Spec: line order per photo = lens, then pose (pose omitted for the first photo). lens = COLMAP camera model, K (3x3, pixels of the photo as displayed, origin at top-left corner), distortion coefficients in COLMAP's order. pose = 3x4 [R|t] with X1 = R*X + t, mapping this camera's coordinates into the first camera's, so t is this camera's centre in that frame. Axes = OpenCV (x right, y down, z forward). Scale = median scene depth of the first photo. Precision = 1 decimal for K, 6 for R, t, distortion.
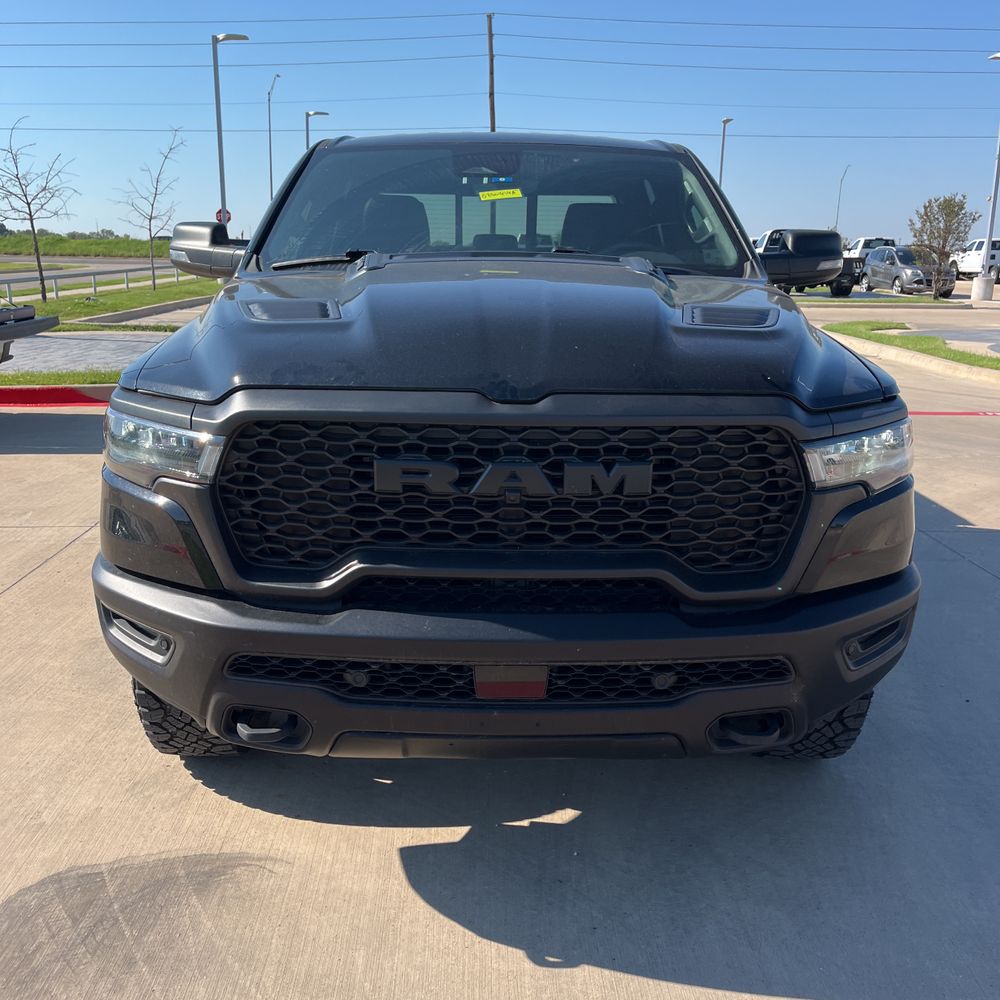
lens RADIAL K [[1017.7, 0, 495.4], [0, 1017.7, 500.8], [0, 0, 1]] dist [0.027184, 0.000000]
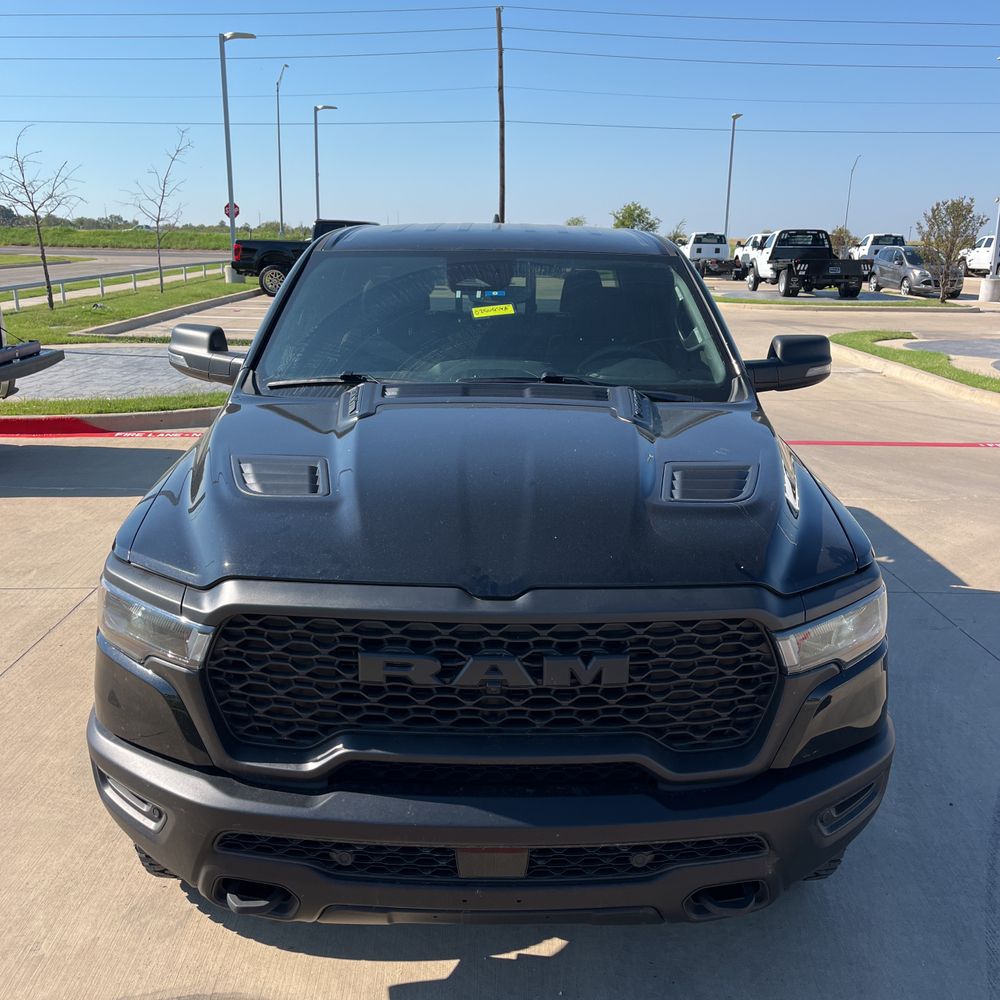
lens RADIAL K [[1017.7, 0, 508.3], [0, 1017.7, 499.2], [0, 0, 1]] dist [0.027184, 0.000000]
pose [[0.999996, 0.000849, 0.002799, 0.021745], [-0.000882, 0.999933, 0.011518, -0.155026], [-0.002789, -0.011520, 0.999930, -0.021618]]
